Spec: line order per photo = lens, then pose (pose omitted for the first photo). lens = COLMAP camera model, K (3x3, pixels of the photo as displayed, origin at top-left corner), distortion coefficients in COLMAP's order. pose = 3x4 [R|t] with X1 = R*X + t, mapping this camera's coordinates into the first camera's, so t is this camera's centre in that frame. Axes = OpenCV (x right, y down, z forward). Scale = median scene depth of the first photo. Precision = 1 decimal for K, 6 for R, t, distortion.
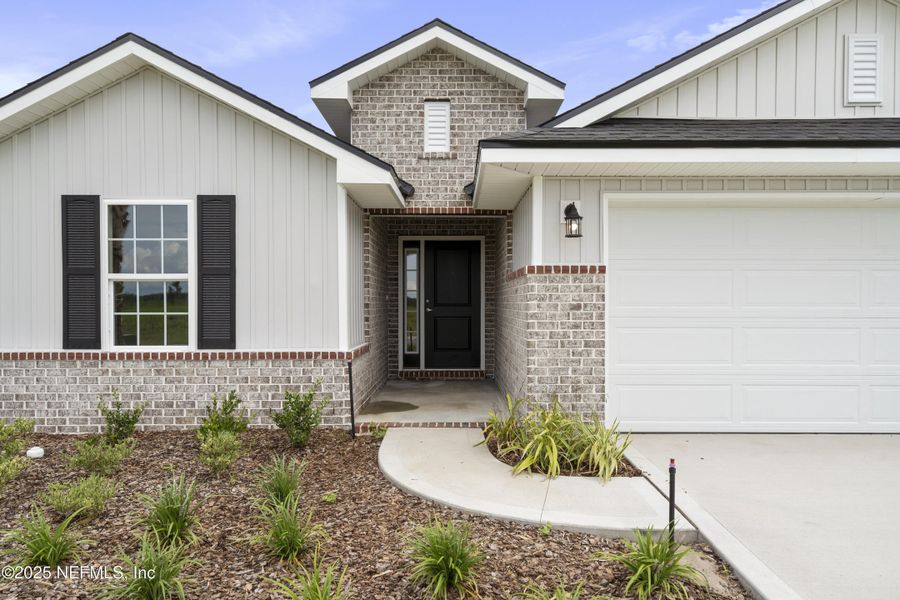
lens RADIAL K [[576.3, 0, 451.9], [0, 576.3, 306.6], [0, 0, 1]] dist [0.009574, 0.000458]
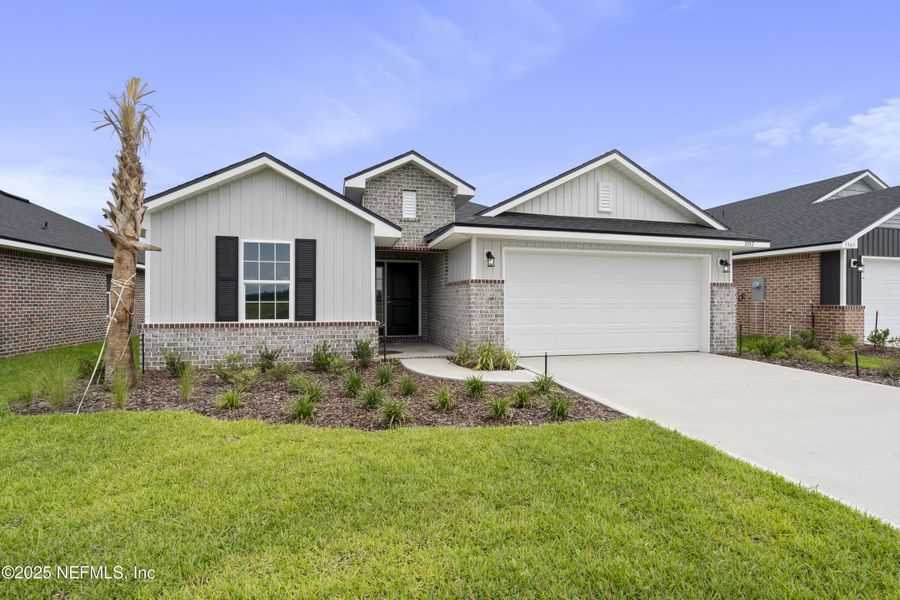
lens RADIAL K [[408.9, 0, 448.7], [0, 408.9, 292.2], [0, 0, 1]] dist [-0.000027, 0.000064]
pose [[0.968954, 0.007582, 0.247125, -0.286839], [-0.000874, 0.999629, -0.027240, 0.016276], [-0.247239, 0.026178, 0.968601, -0.404837]]
